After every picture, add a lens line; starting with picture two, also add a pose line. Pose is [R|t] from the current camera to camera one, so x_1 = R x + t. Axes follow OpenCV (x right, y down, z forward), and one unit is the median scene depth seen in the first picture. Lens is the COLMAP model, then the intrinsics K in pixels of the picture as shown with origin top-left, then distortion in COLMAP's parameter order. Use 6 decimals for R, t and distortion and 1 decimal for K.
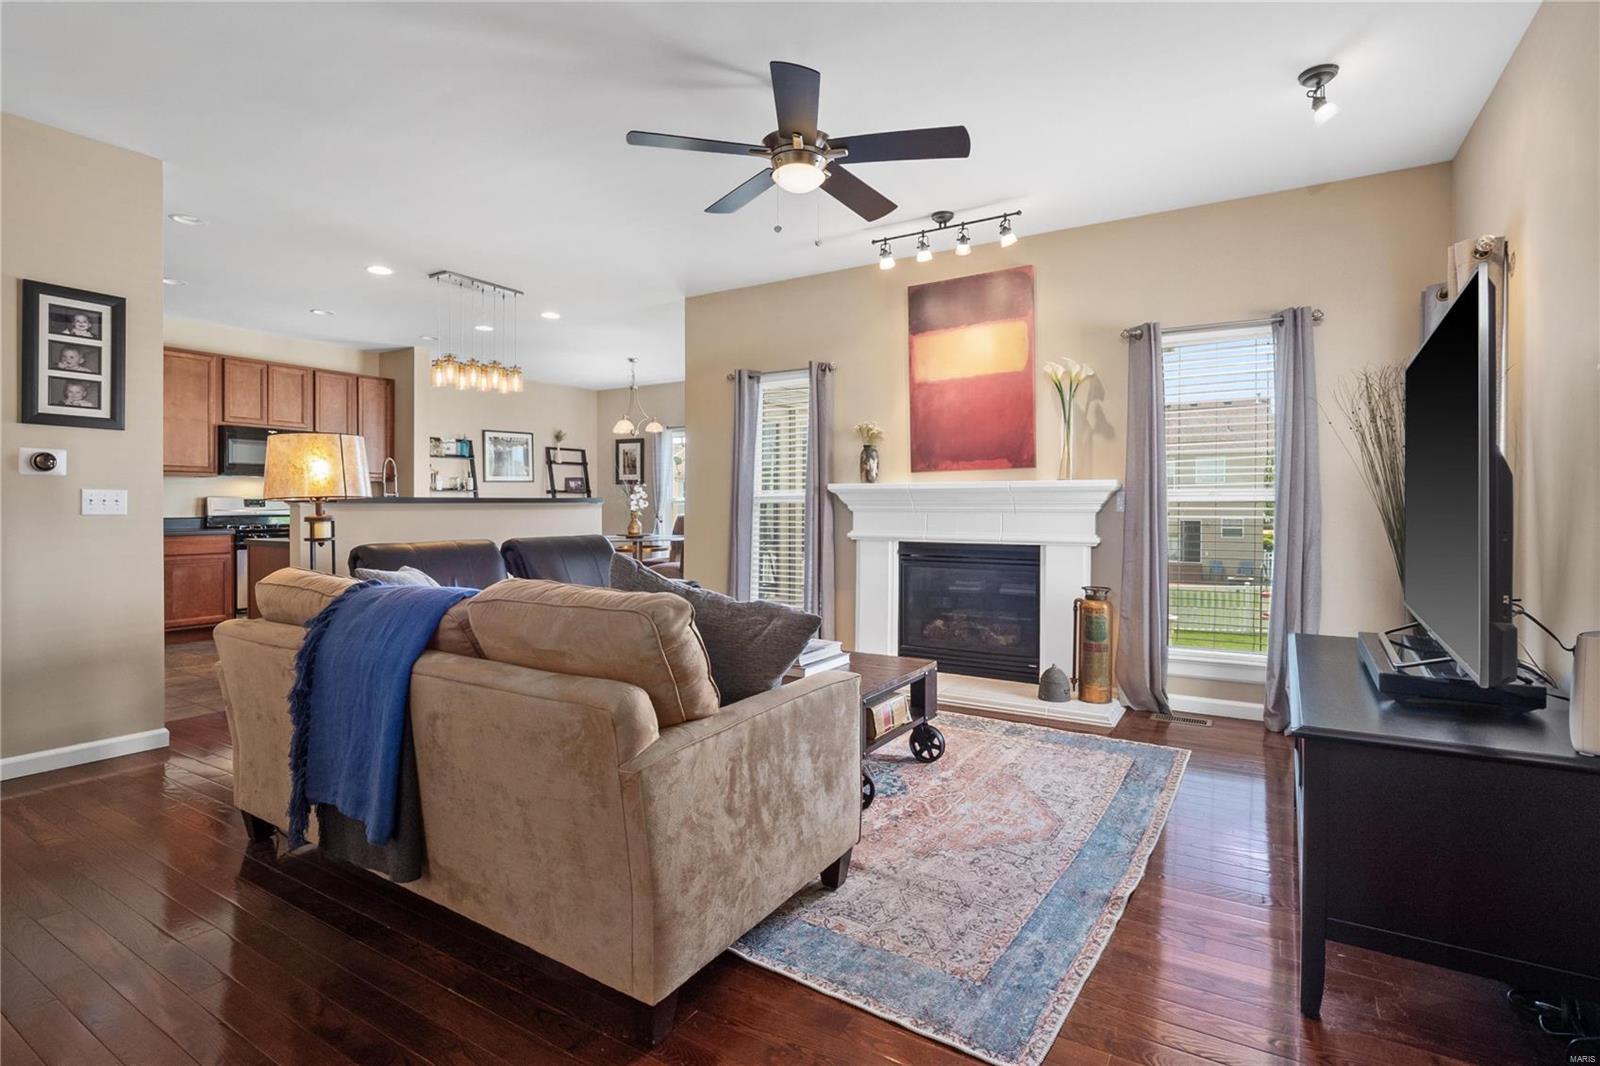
lens RADIAL K [[757.4, 0, 827.9], [0, 757.4, 515.7], [0, 0, 1]] dist [-0.017769, 0.000071]
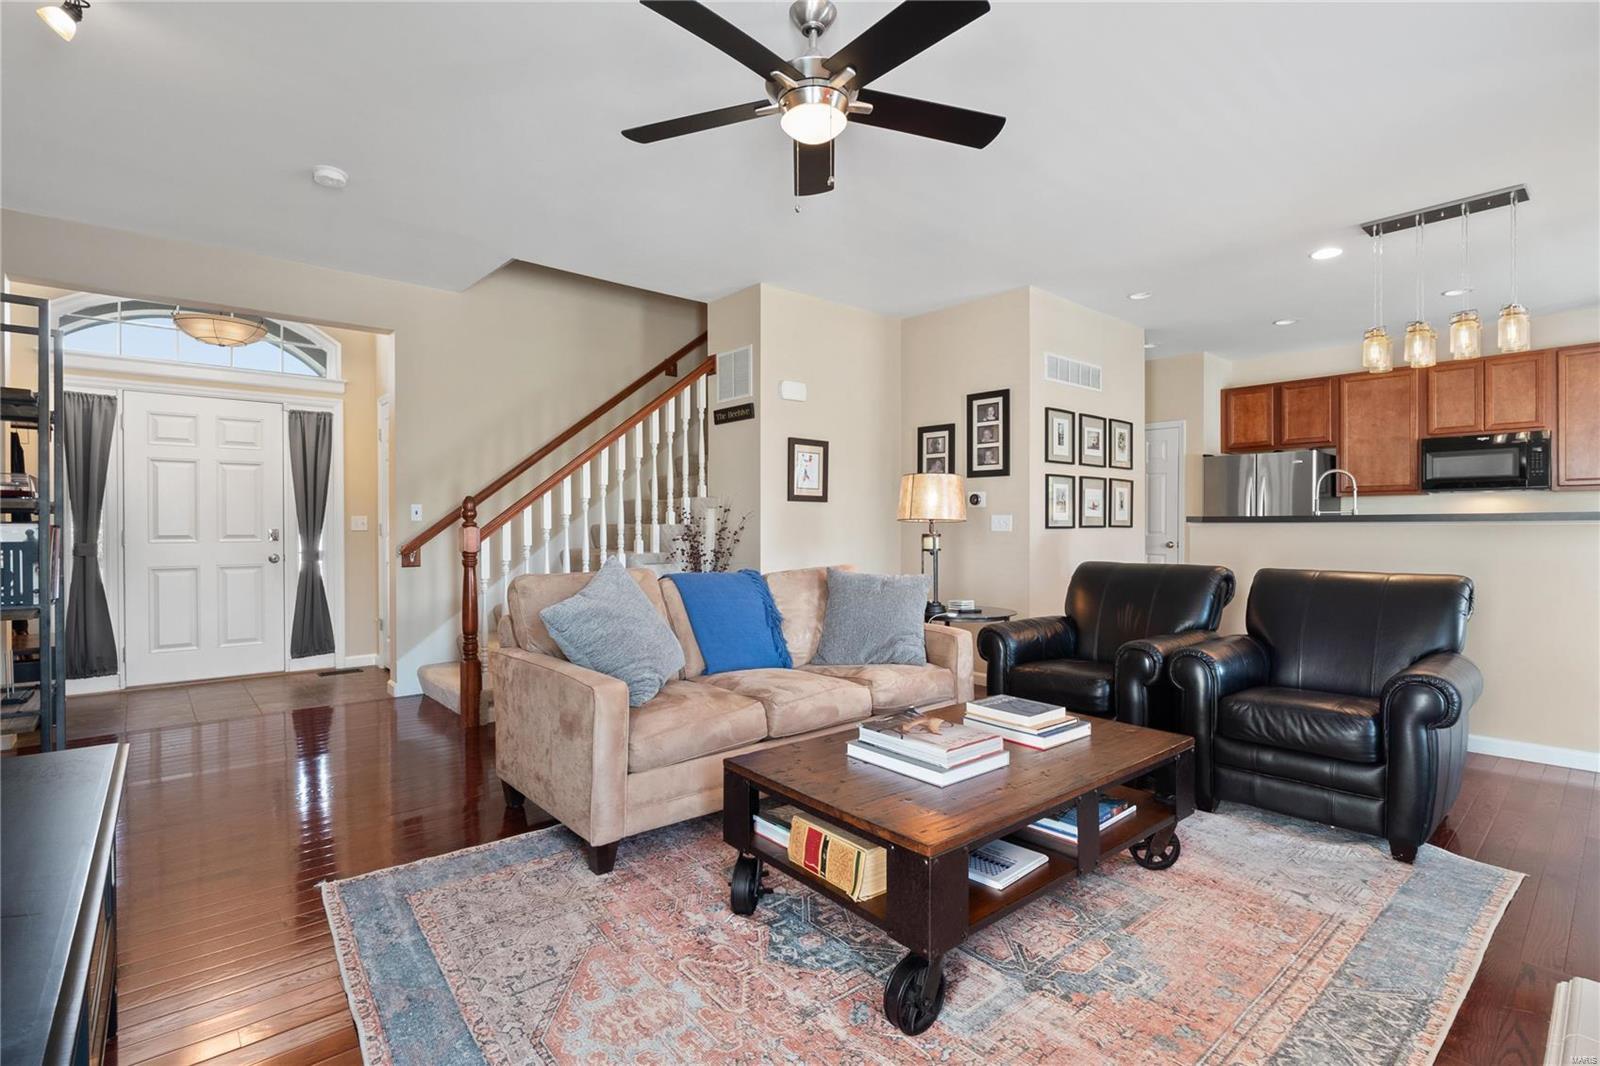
lens RADIAL K [[757.4, 0, 807.0], [0, 757.4, 530.2], [0, 0, 1]] dist [-0.017769, 0.000071]
pose [[-0.317280, 0.009668, -0.948282, 0.715930], [-0.011028, 0.999843, 0.013884, -0.023618], [0.948268, 0.014862, -0.317124, 1.220981]]
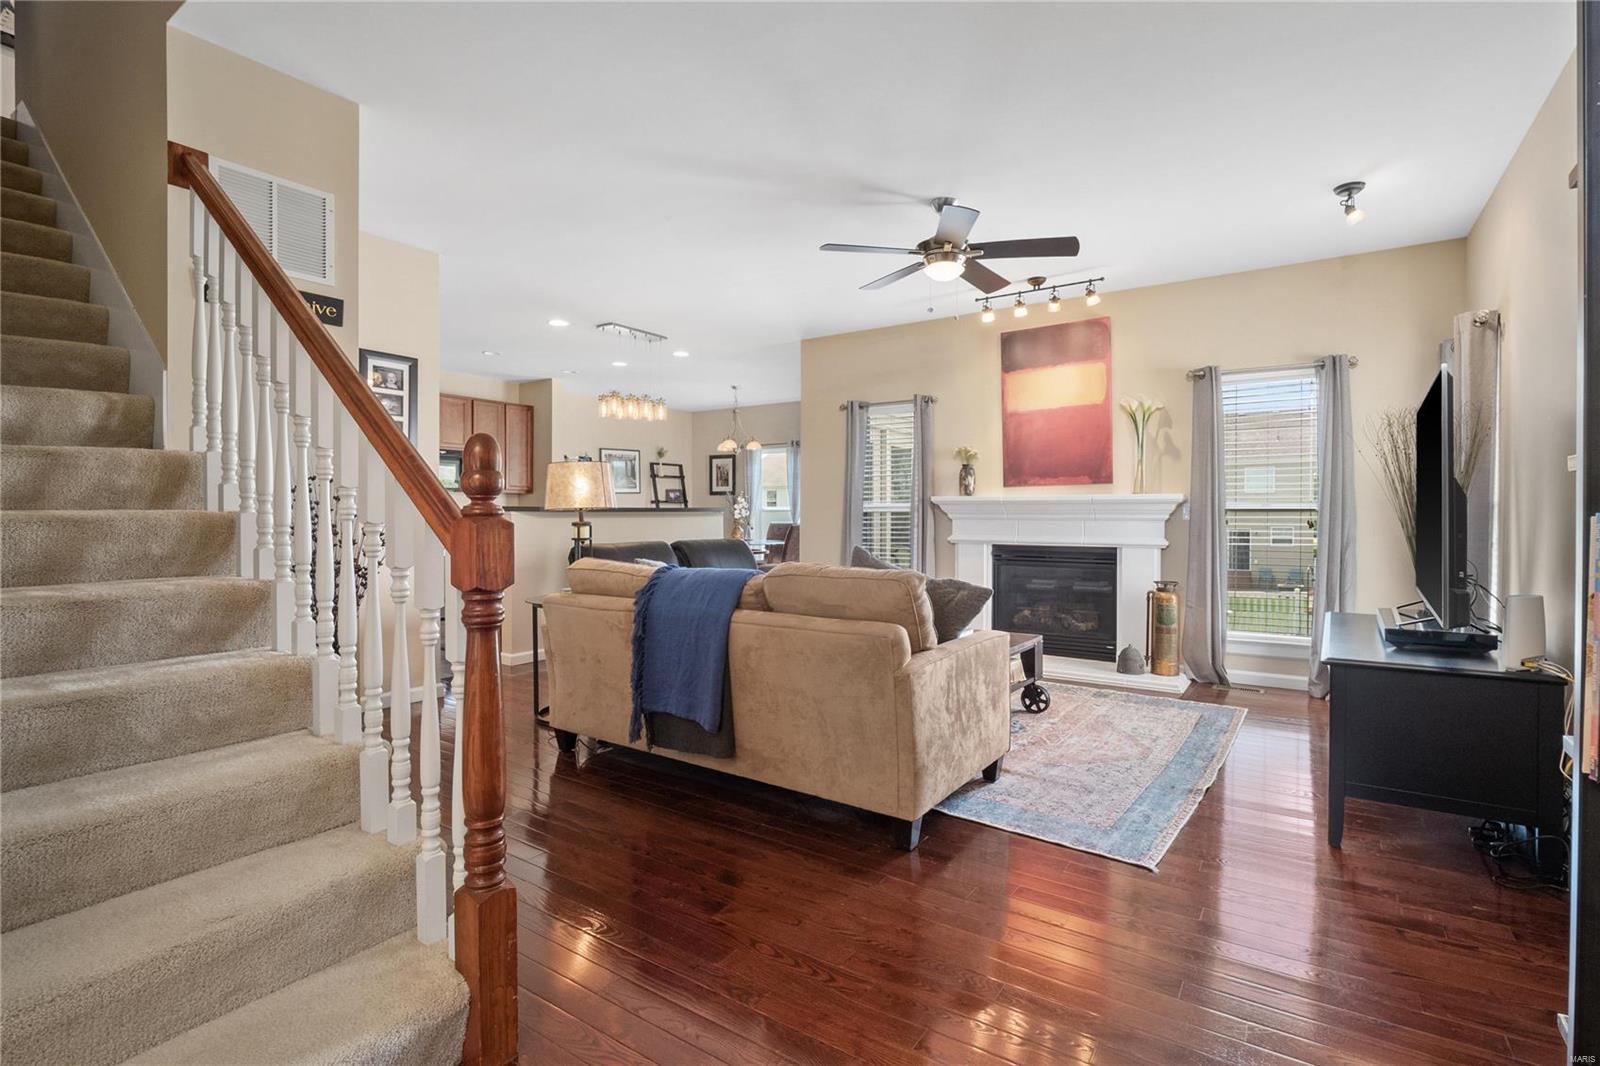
lens RADIAL K [[757.4, 0, 798.7], [0, 757.4, 519.6], [0, 0, 1]] dist [-0.017769, 0.000071]
pose [[0.996856, 0.001663, -0.079213, -0.182936], [-0.002172, 0.999978, -0.006340, 0.004371], [0.079200, 0.006492, 0.996838, -0.343850]]
